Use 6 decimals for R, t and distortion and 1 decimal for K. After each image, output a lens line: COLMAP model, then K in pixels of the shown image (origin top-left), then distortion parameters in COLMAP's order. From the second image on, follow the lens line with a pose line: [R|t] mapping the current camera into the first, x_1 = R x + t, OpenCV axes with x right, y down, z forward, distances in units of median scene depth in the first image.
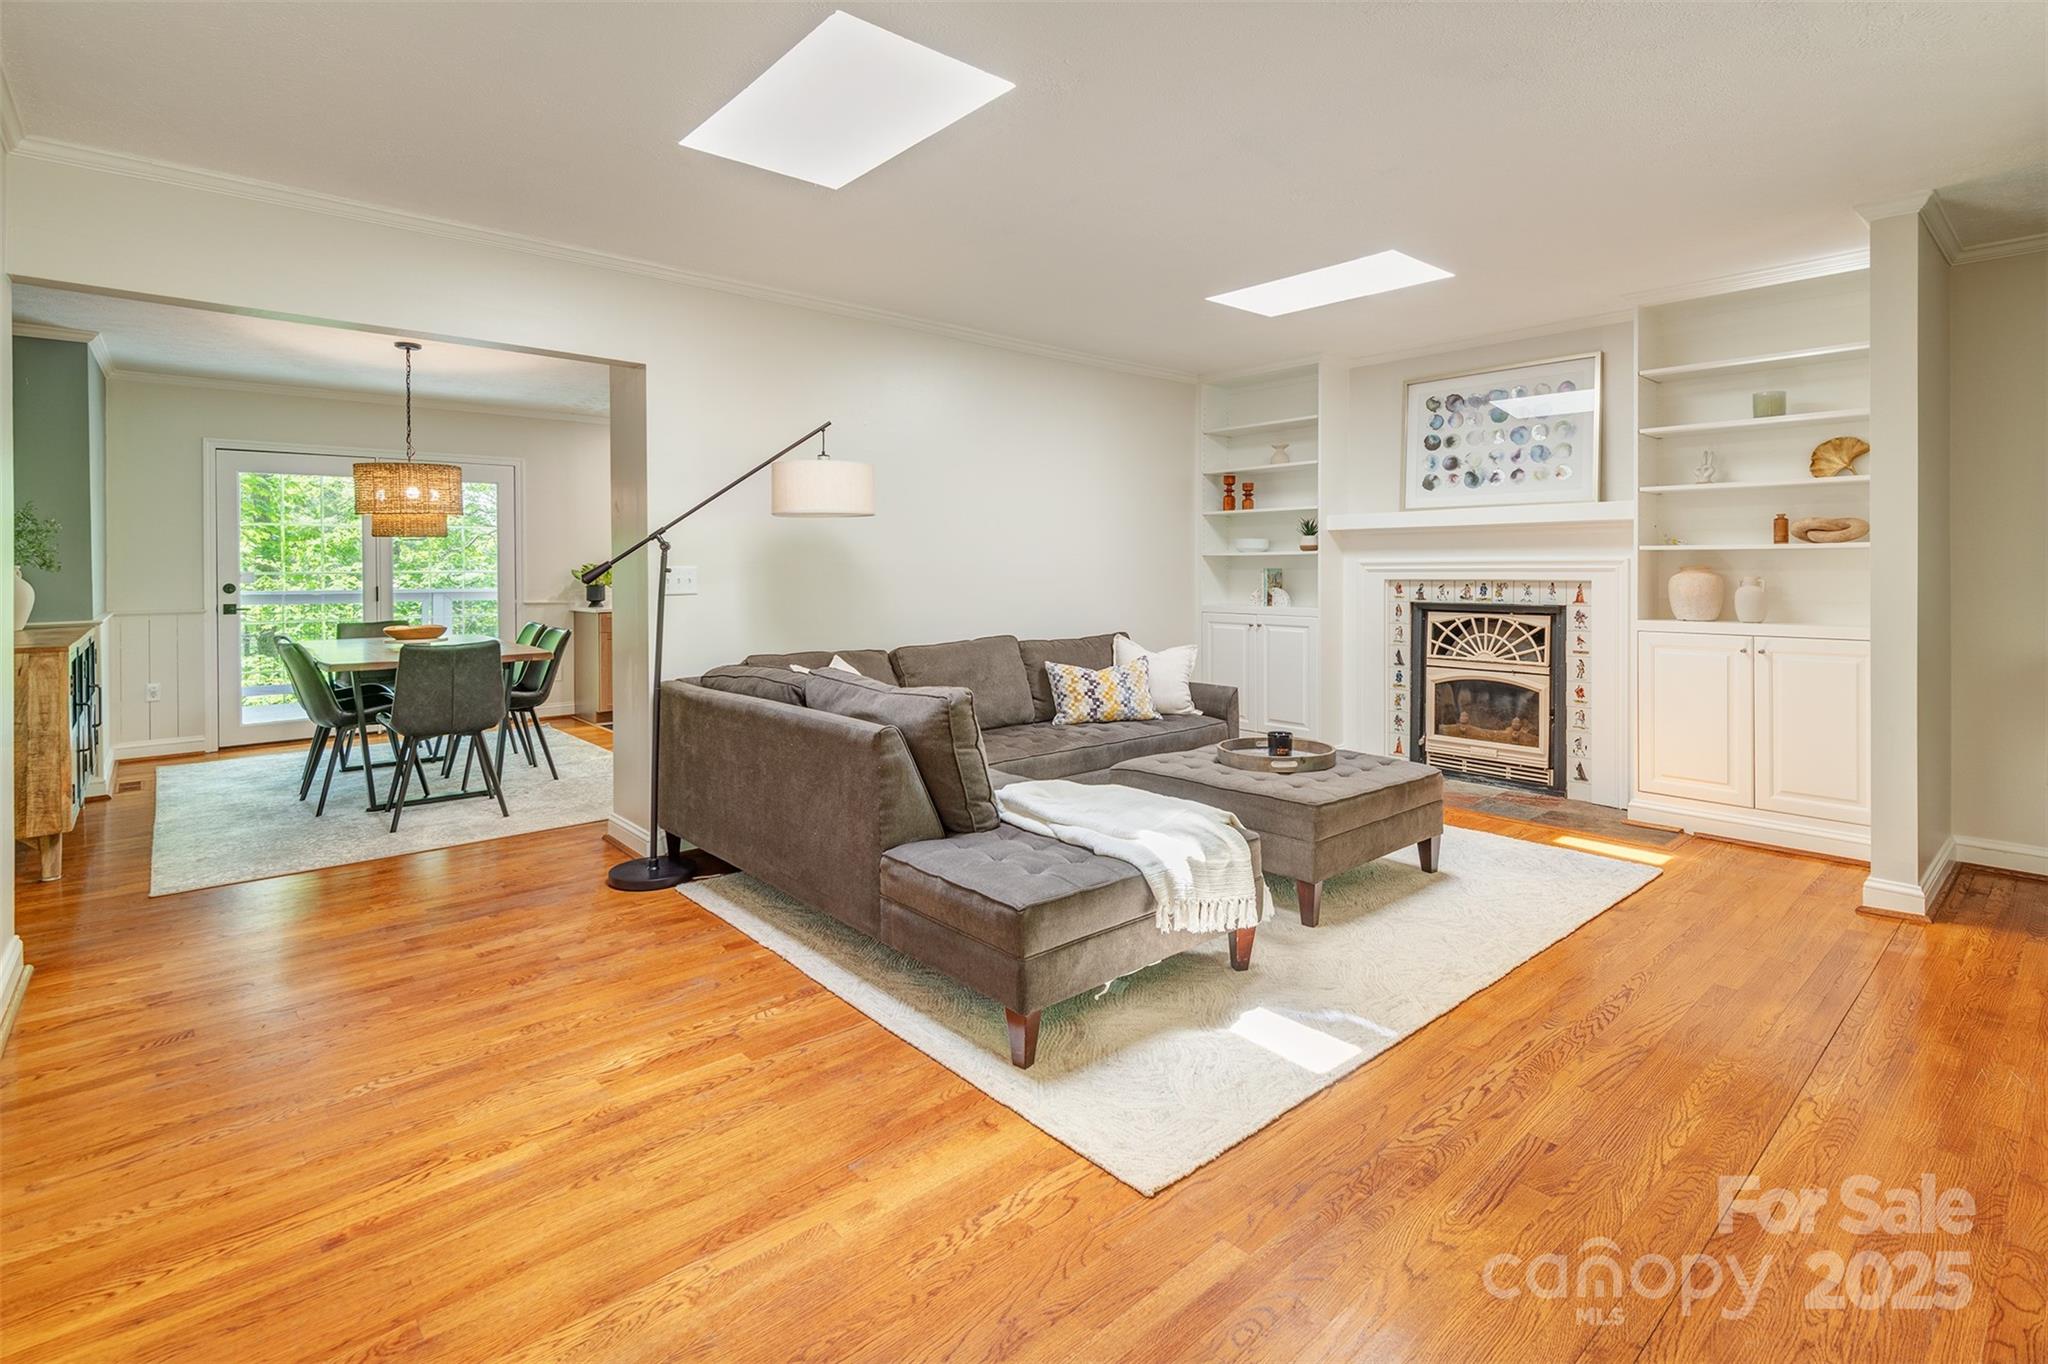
lens RADIAL K [[971.0, 0, 1040.5], [0, 971.0, 571.2], [0, 0, 1]] dist [0.037628, -0.022668]
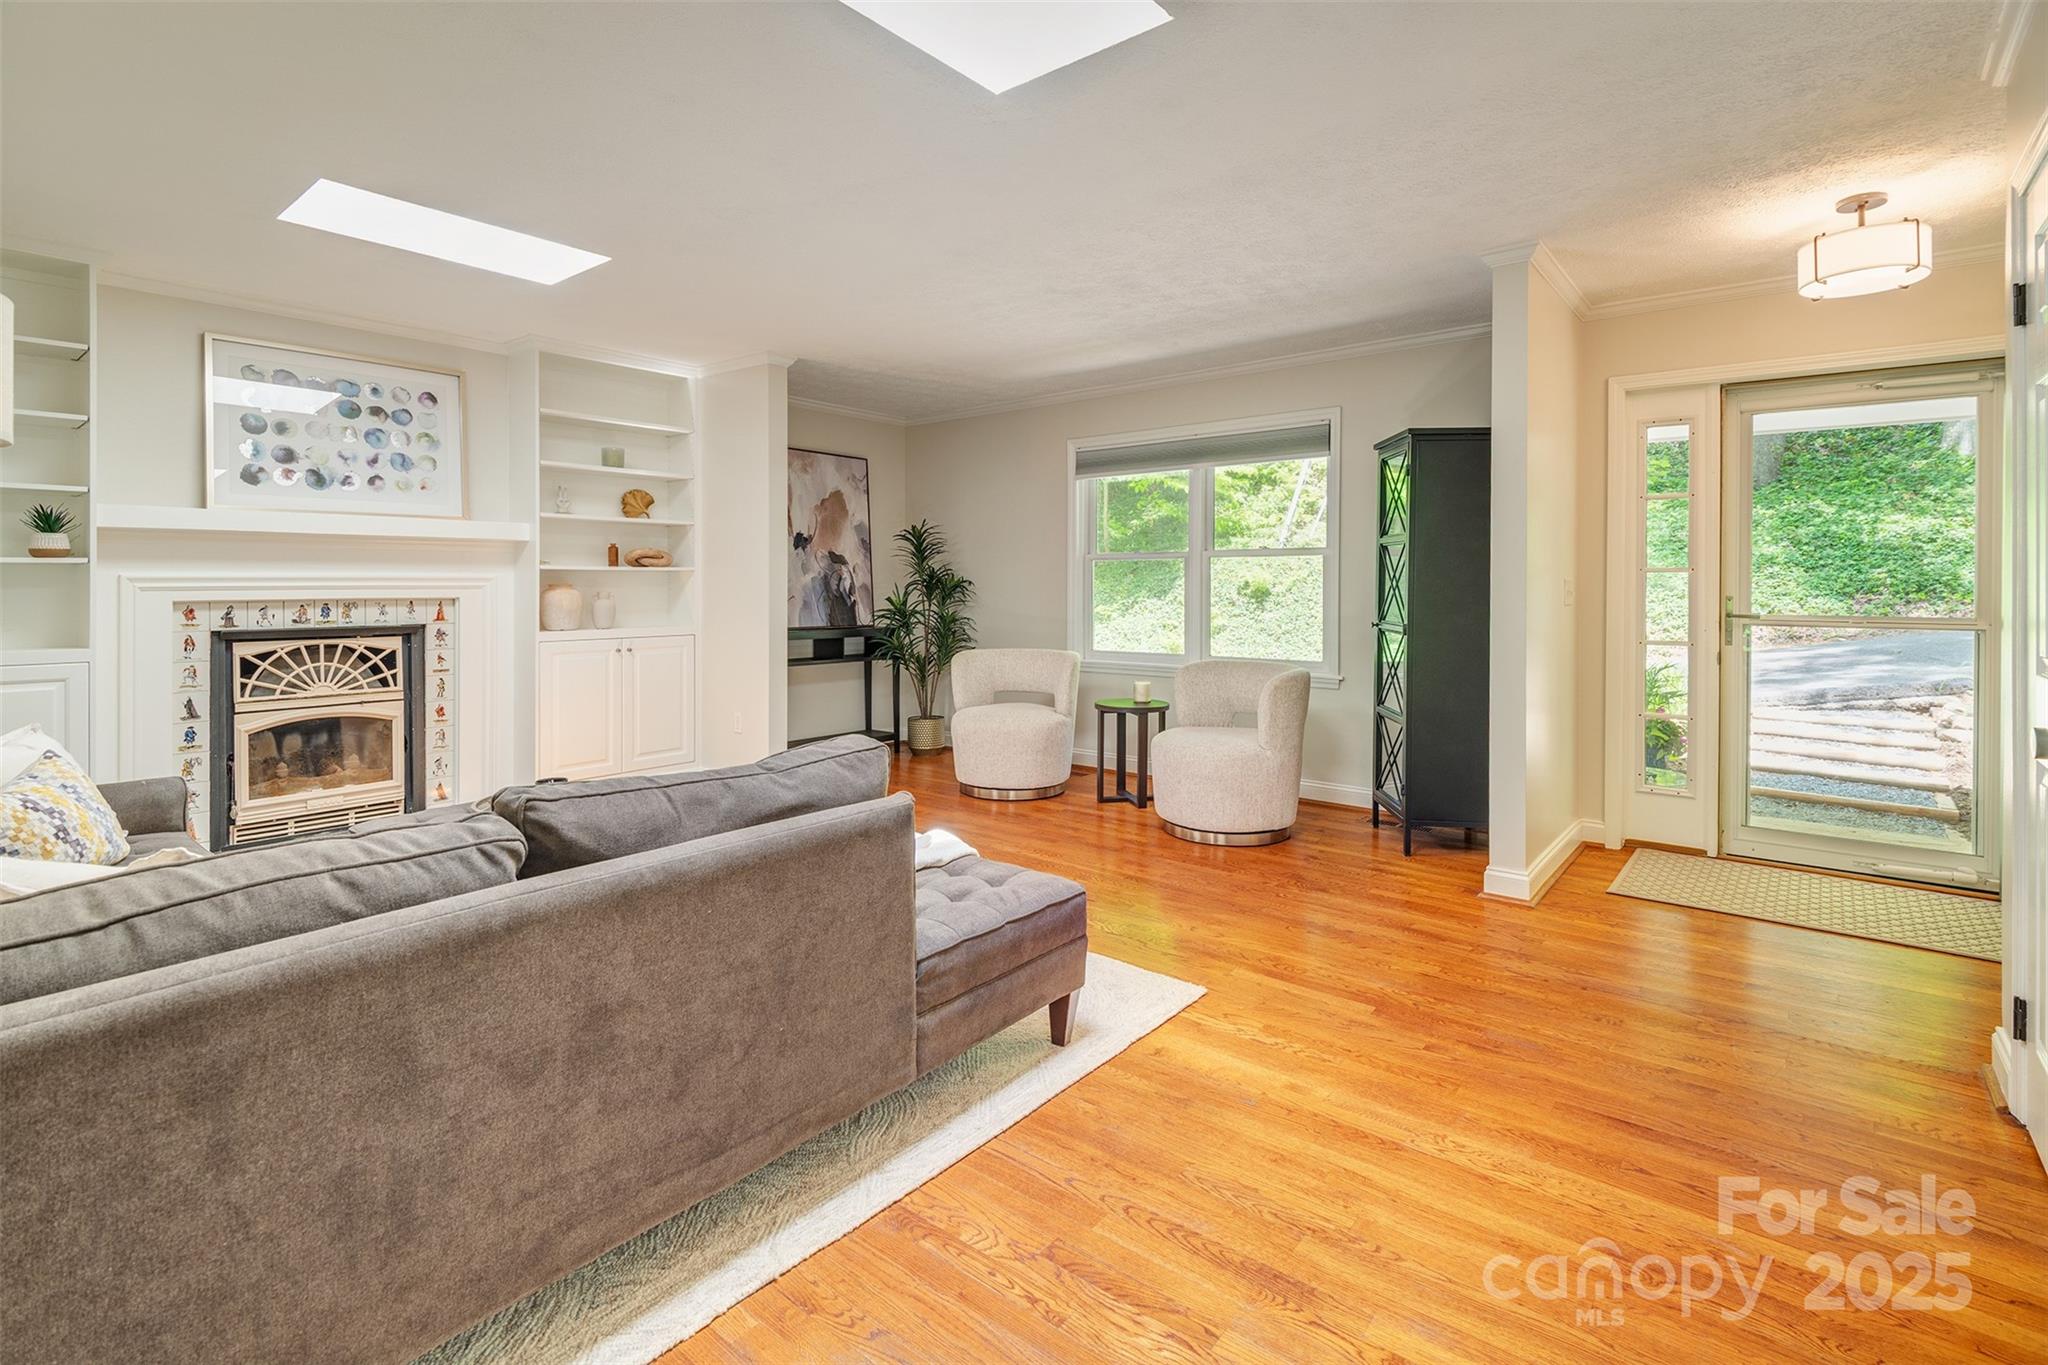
lens RADIAL K [[970.3, 0, 1016.9], [0, 970.3, 591.0], [0, 0, 1]] dist [0.013703, -0.000223]
pose [[-0.154192, -0.004666, 0.988030, -0.484583], [0.004404, 0.999976, 0.005409, -0.000231], [-0.988031, 0.005185, -0.154168, 0.549563]]
